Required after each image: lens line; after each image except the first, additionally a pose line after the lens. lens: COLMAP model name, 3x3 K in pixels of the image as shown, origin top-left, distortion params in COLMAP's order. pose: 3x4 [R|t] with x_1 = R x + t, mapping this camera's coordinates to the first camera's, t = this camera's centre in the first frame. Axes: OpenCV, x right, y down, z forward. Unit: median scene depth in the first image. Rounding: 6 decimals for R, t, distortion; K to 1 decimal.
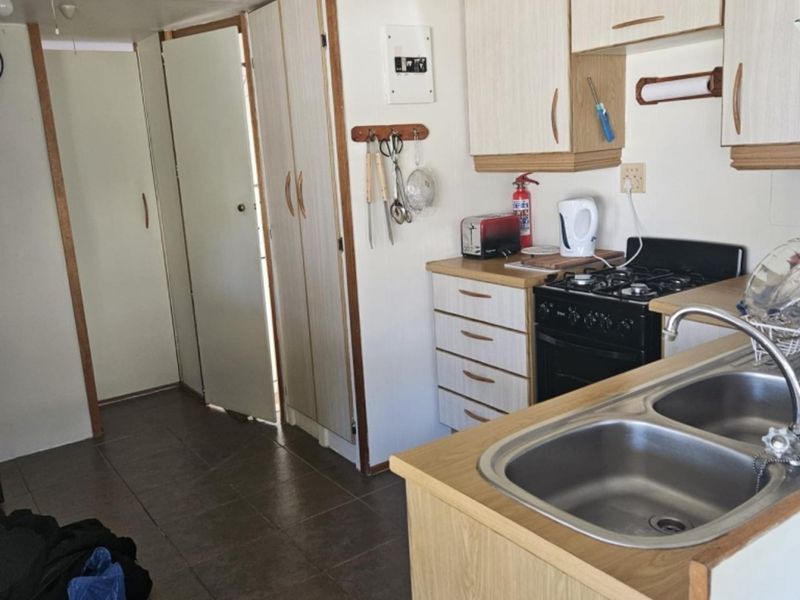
lens RADIAL K [[705.7, 0, 387.3], [0, 705.7, 295.4], [0, 0, 1]] dist [0.052935, -0.015354]
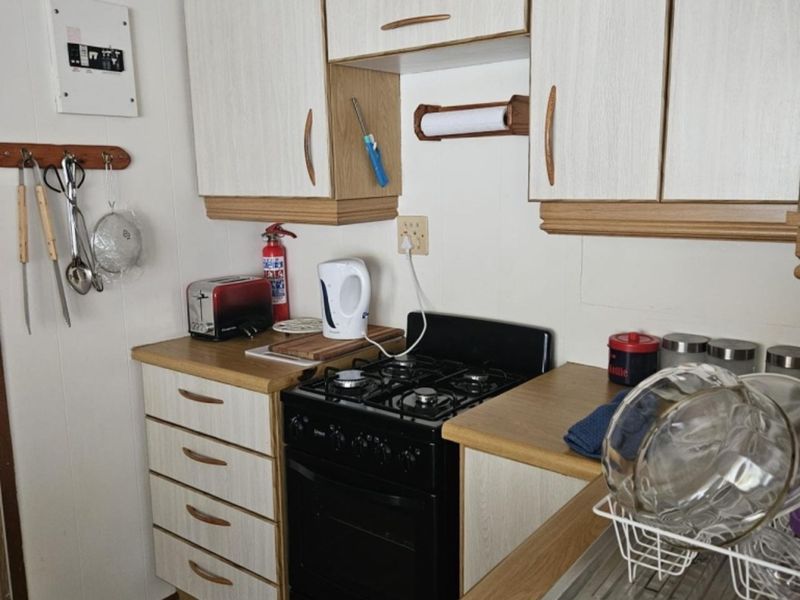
lens RADIAL K [[705.7, 0, 387.3], [0, 705.7, 295.4], [0, 0, 1]] dist [0.052935, -0.015354]
pose [[0.955090, -0.002056, 0.296310, 0.095196], [0.017716, 0.998583, -0.050177, -0.063435], [-0.295787, 0.053173, 0.953773, 0.290675]]
